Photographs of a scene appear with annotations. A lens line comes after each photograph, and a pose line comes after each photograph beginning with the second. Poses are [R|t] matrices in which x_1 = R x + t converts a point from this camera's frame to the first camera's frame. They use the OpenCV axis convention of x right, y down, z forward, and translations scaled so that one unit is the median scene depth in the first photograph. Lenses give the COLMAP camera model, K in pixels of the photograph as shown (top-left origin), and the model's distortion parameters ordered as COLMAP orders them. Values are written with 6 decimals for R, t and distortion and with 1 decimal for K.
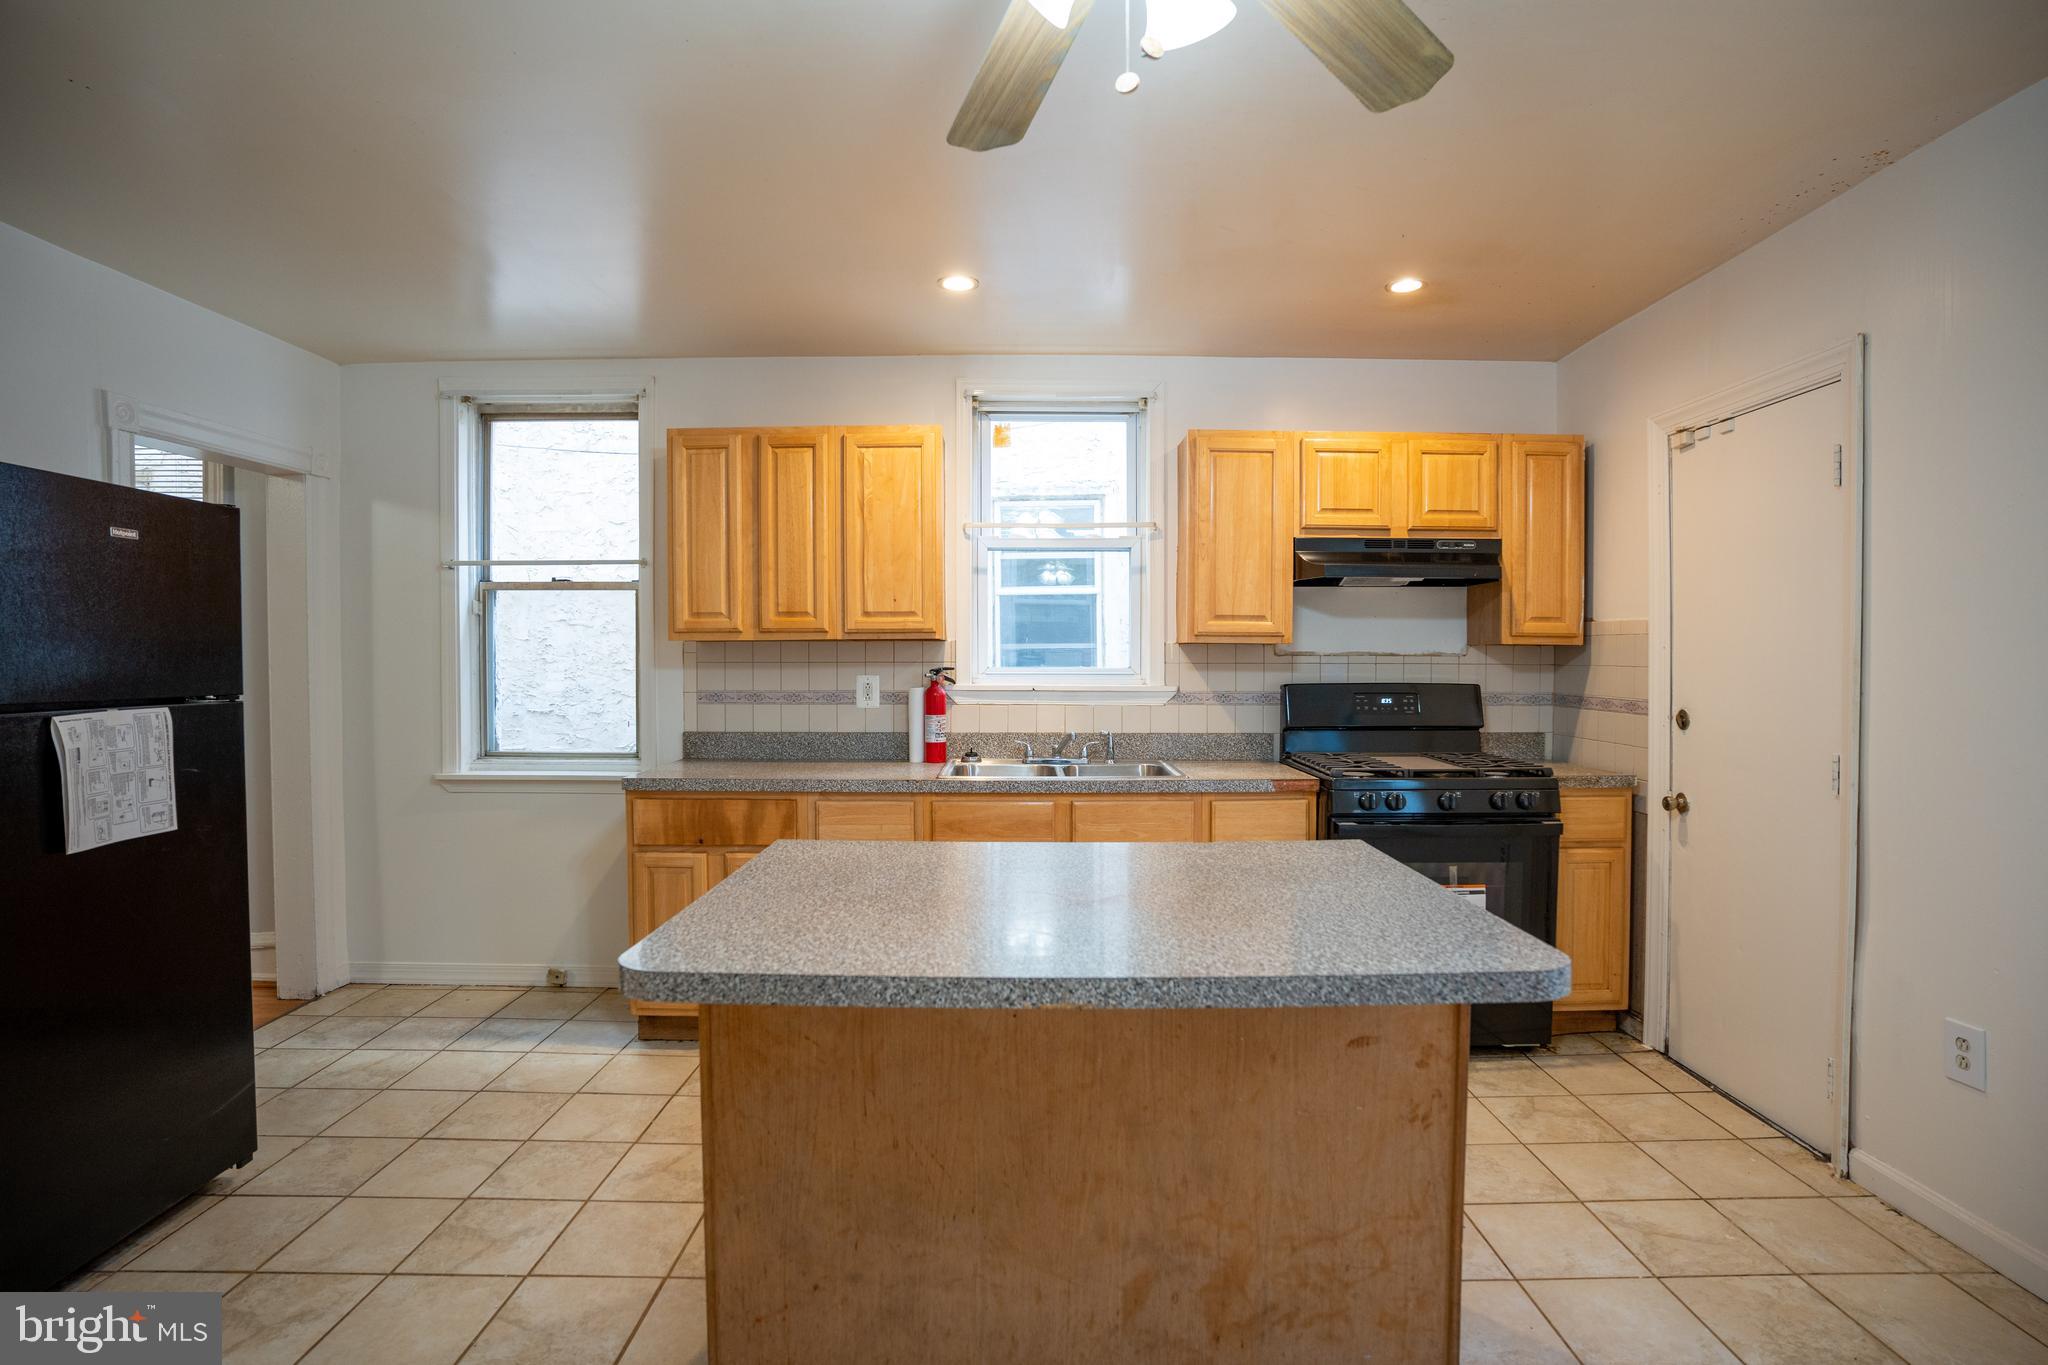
lens RADIAL K [[1026.1, 0, 1028.1], [0, 1026.1, 680.5], [0, 0, 1]] dist [-0.084370, 0.042655]
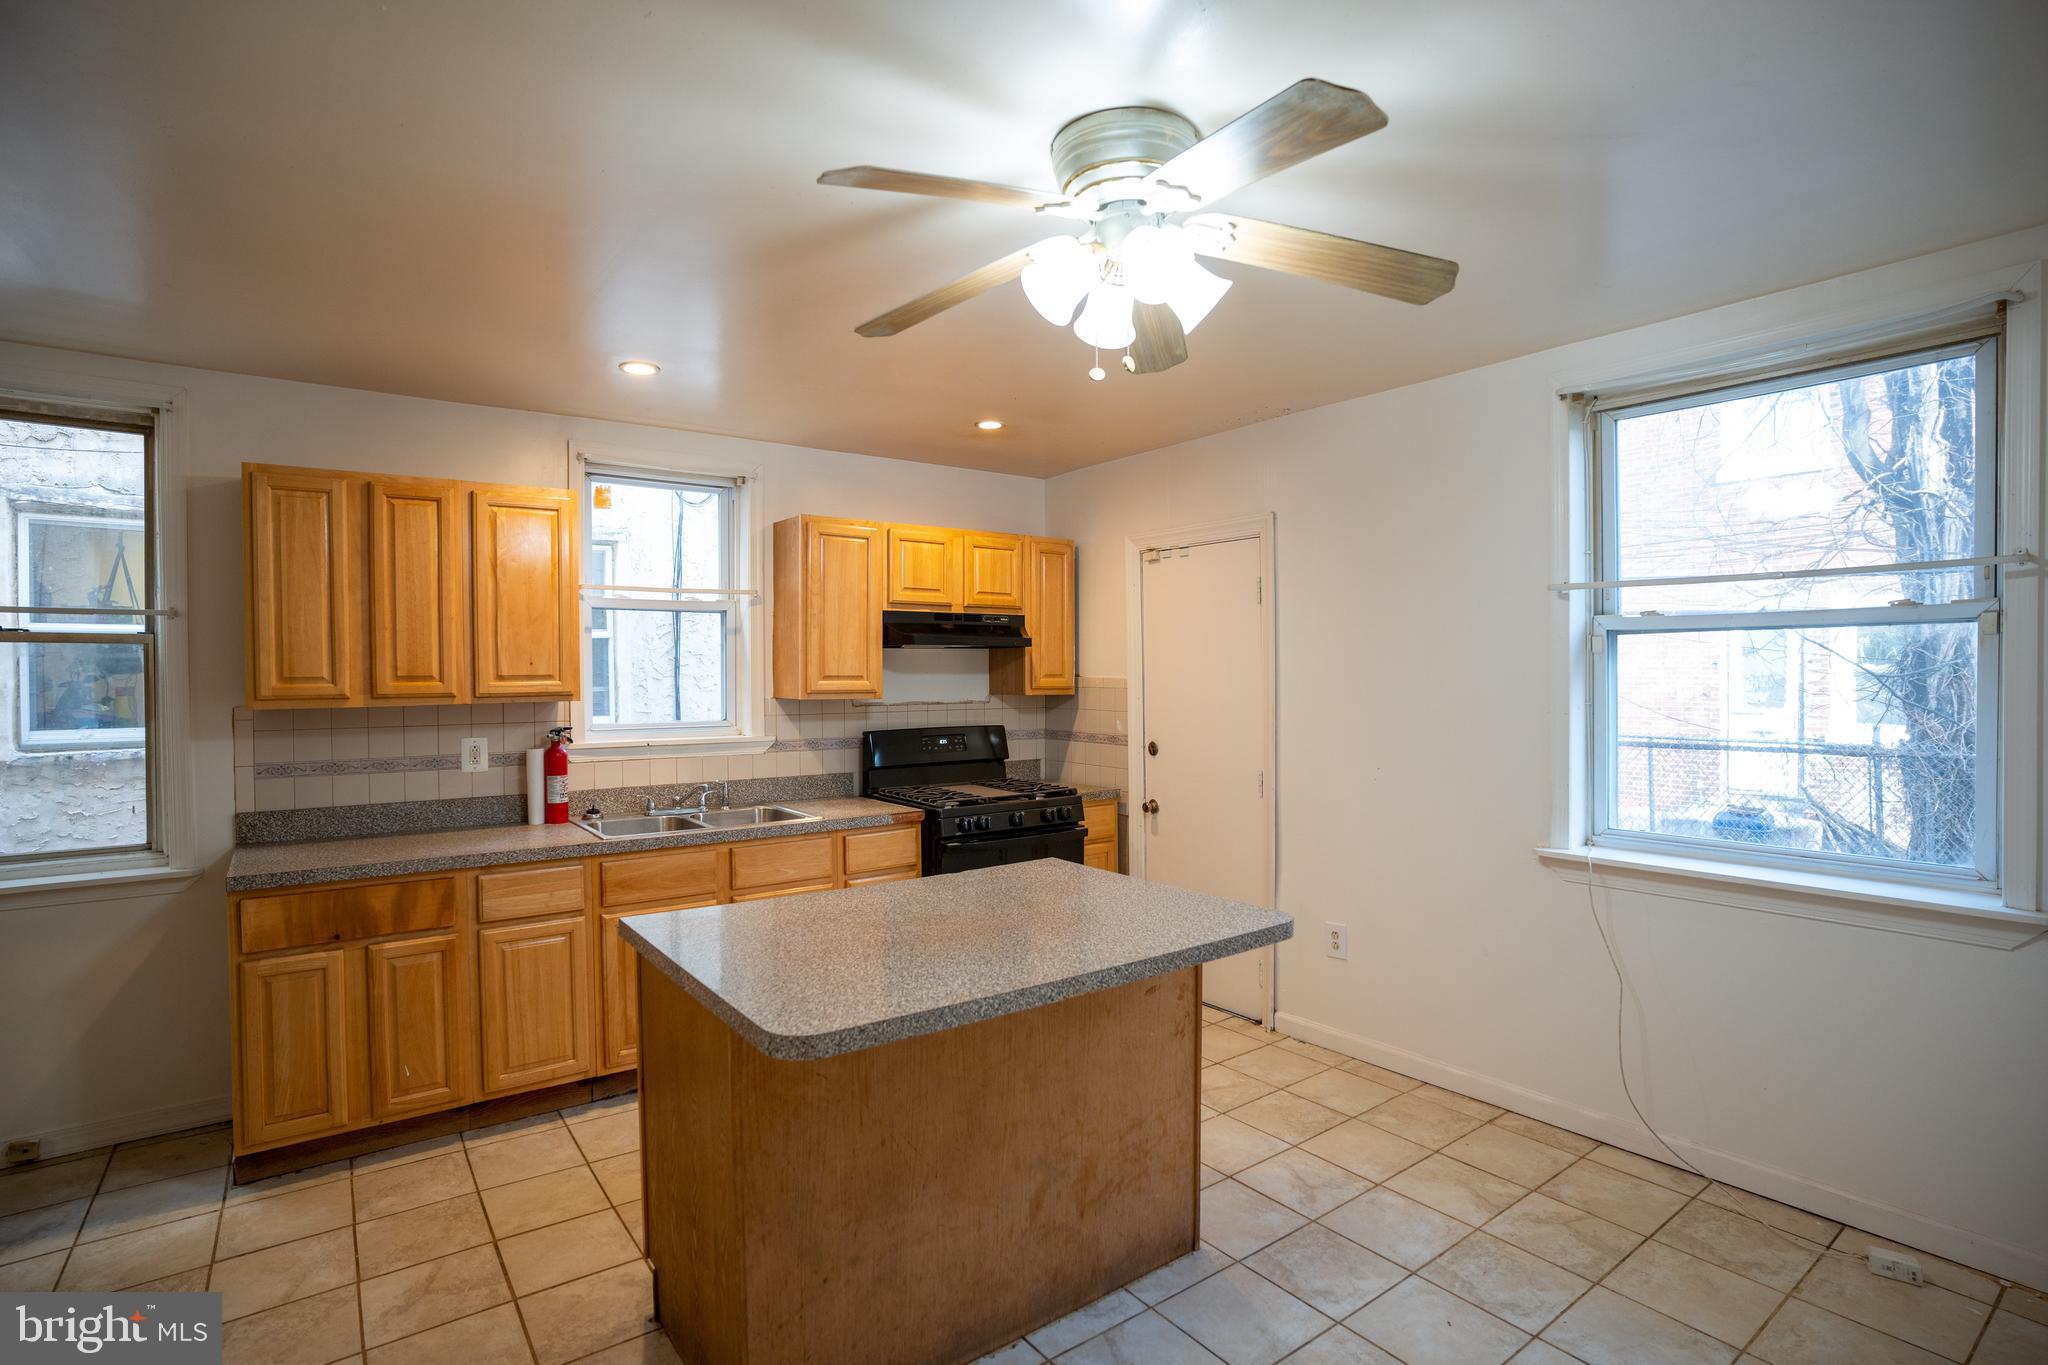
lens RADIAL K [[995.8, 0, 1022.4], [0, 995.8, 682.5], [0, 0, 1]] dist [-0.083678, 0.037981]
pose [[0.801694, -0.011686, 0.597620, -0.313466], [0.019048, 0.999801, -0.006001, -0.045412], [-0.597431, 0.016195, 0.801757, -0.040691]]
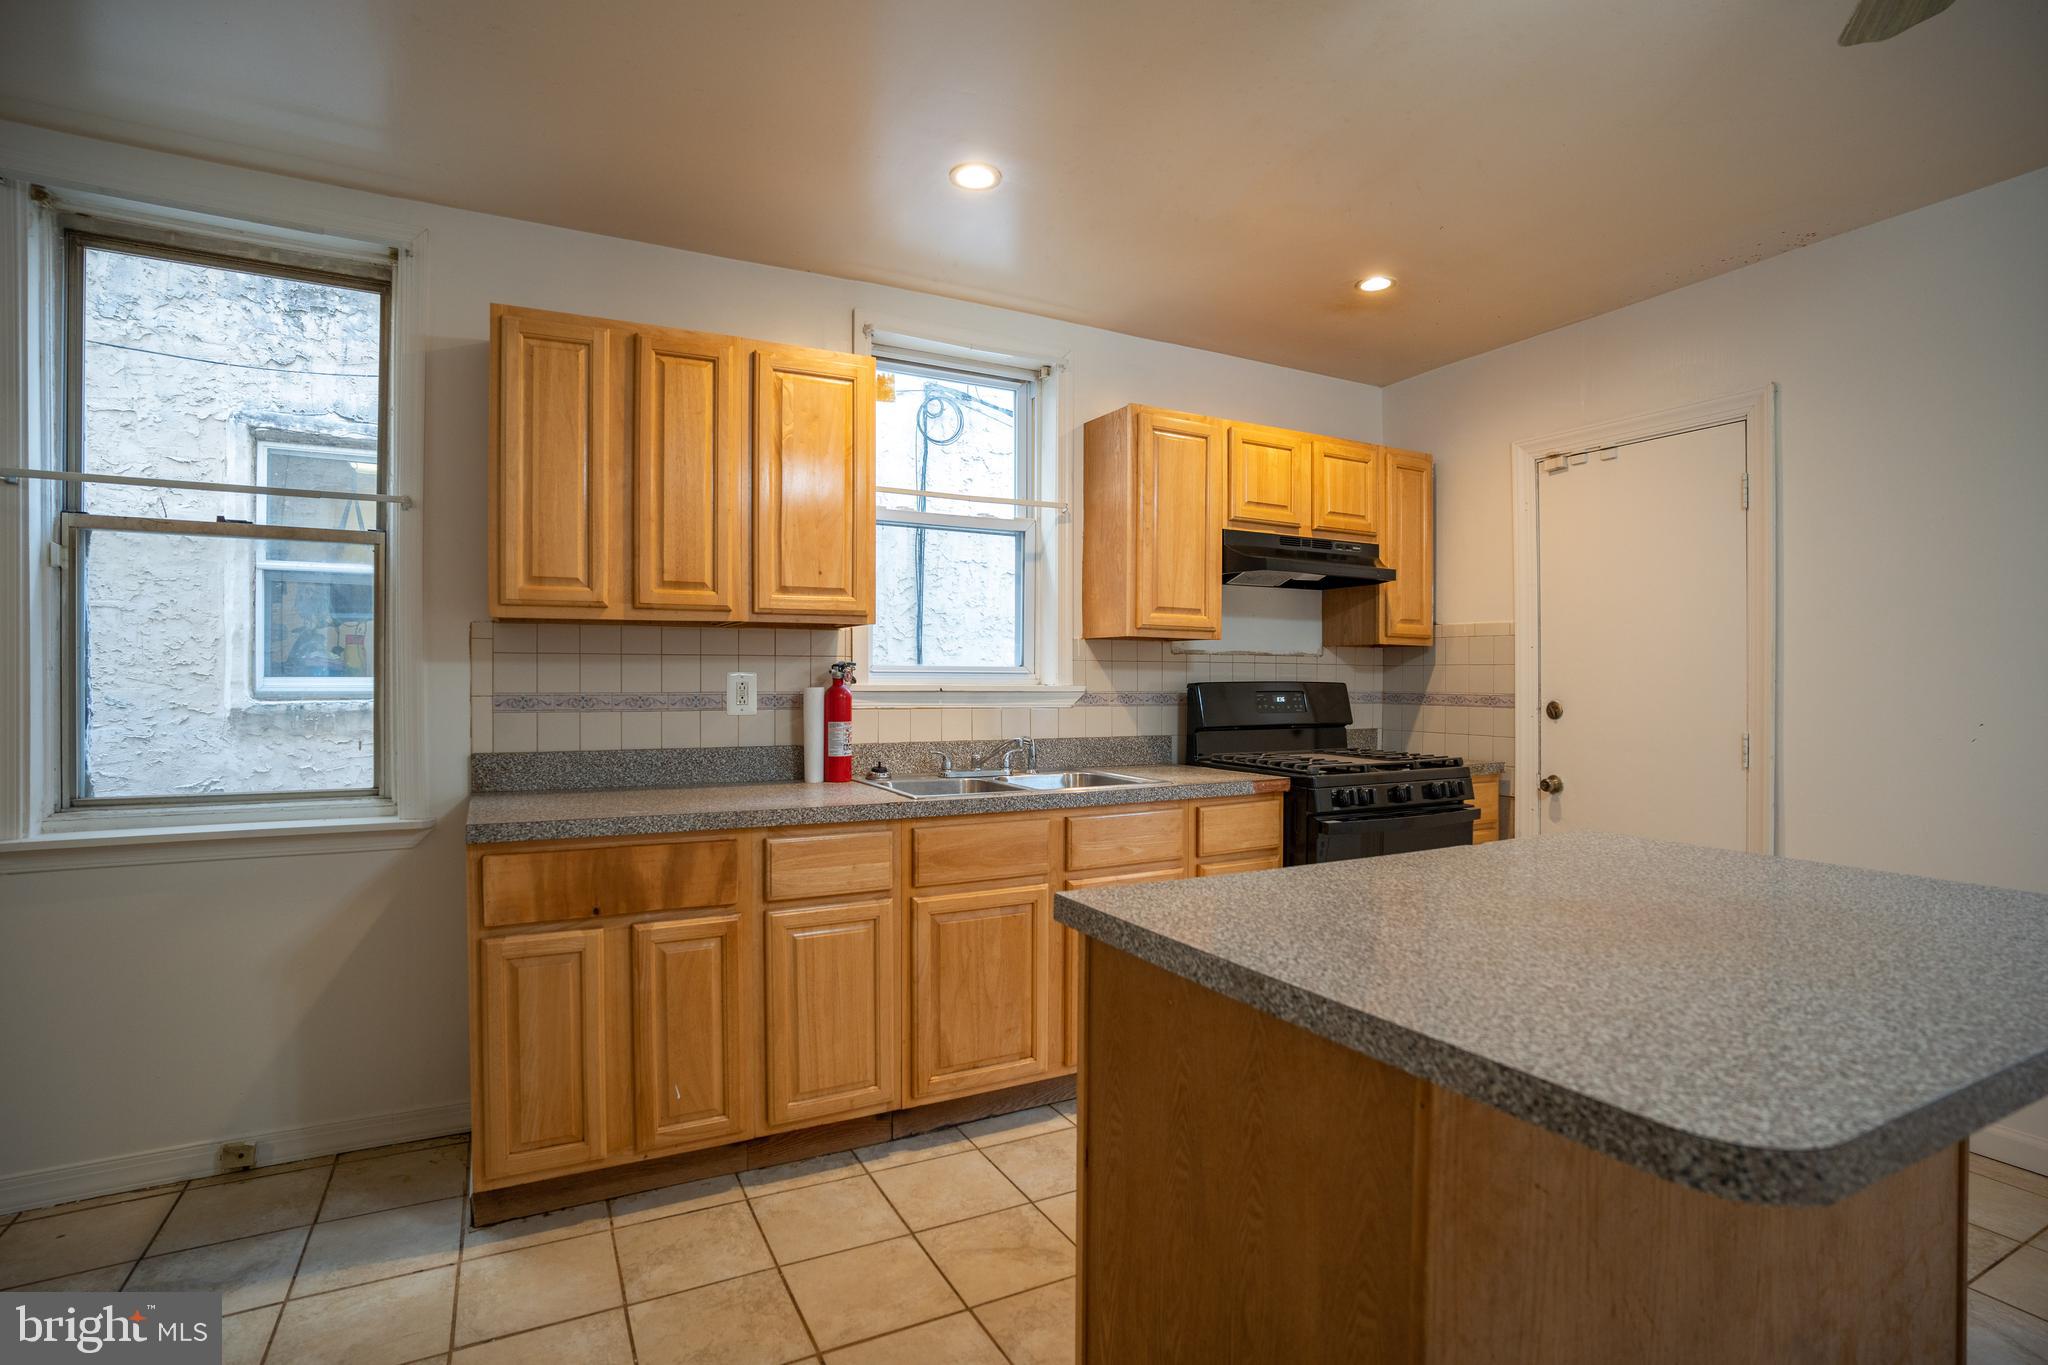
lens RADIAL K [[1000.3, 0, 1023.3], [0, 1000.3, 684.0], [0, 0, 1]] dist [-0.095600, 0.053834]
pose [[0.883402, -0.000726, 0.468616, -0.346295], [0.008679, 0.999853, -0.014811, 0.017882], [-0.468536, 0.017152, 0.883278, 0.265314]]
